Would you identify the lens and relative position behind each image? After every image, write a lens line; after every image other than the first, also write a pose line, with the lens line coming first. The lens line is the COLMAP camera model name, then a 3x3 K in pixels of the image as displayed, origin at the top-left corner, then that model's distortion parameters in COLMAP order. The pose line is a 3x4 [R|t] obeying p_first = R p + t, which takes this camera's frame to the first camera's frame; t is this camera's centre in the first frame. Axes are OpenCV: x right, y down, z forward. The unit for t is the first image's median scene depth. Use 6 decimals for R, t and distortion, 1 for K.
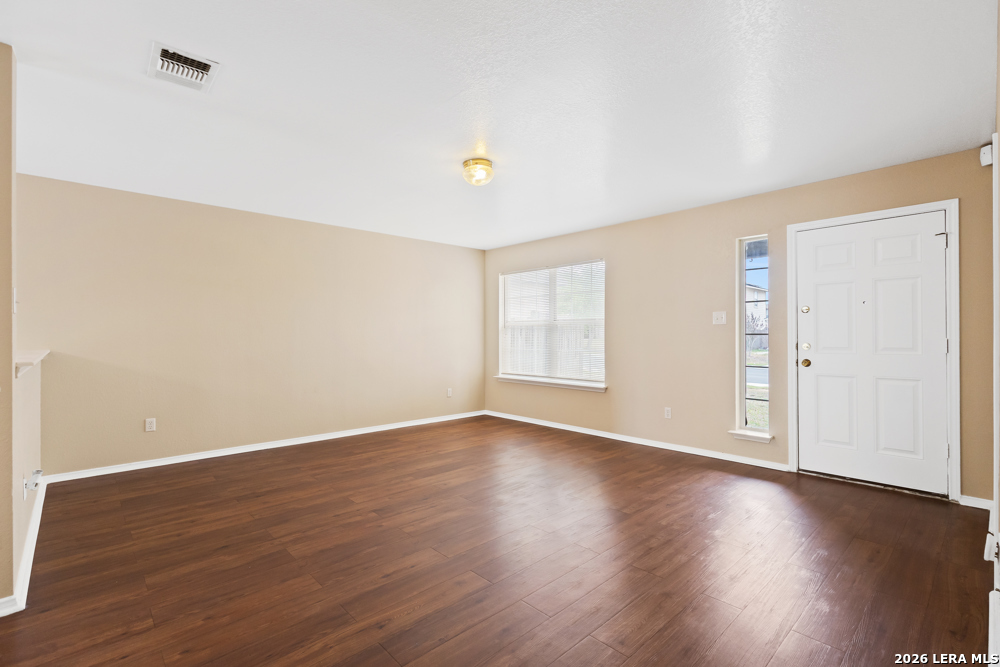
lens RADIAL K [[462.5, 0, 502.4], [0, 462.5, 337.2], [0, 0, 1]] dist [0.004997, 0.001691]
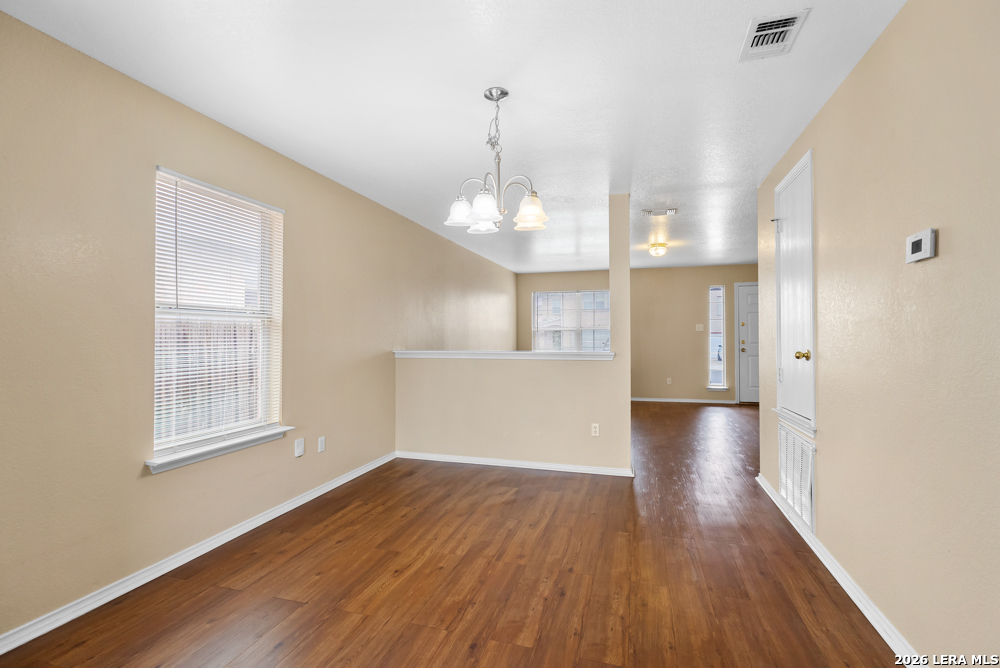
lens RADIAL K [[462.5, 0, 507.6], [0, 462.5, 334.4], [0, 0, 1]] dist [0.004997, 0.001691]
pose [[0.878893, -0.006335, 0.476977, -1.197502], [0.002655, 0.999961, 0.008389, -0.034058], [-0.477011, -0.006107, 0.878876, -0.303006]]
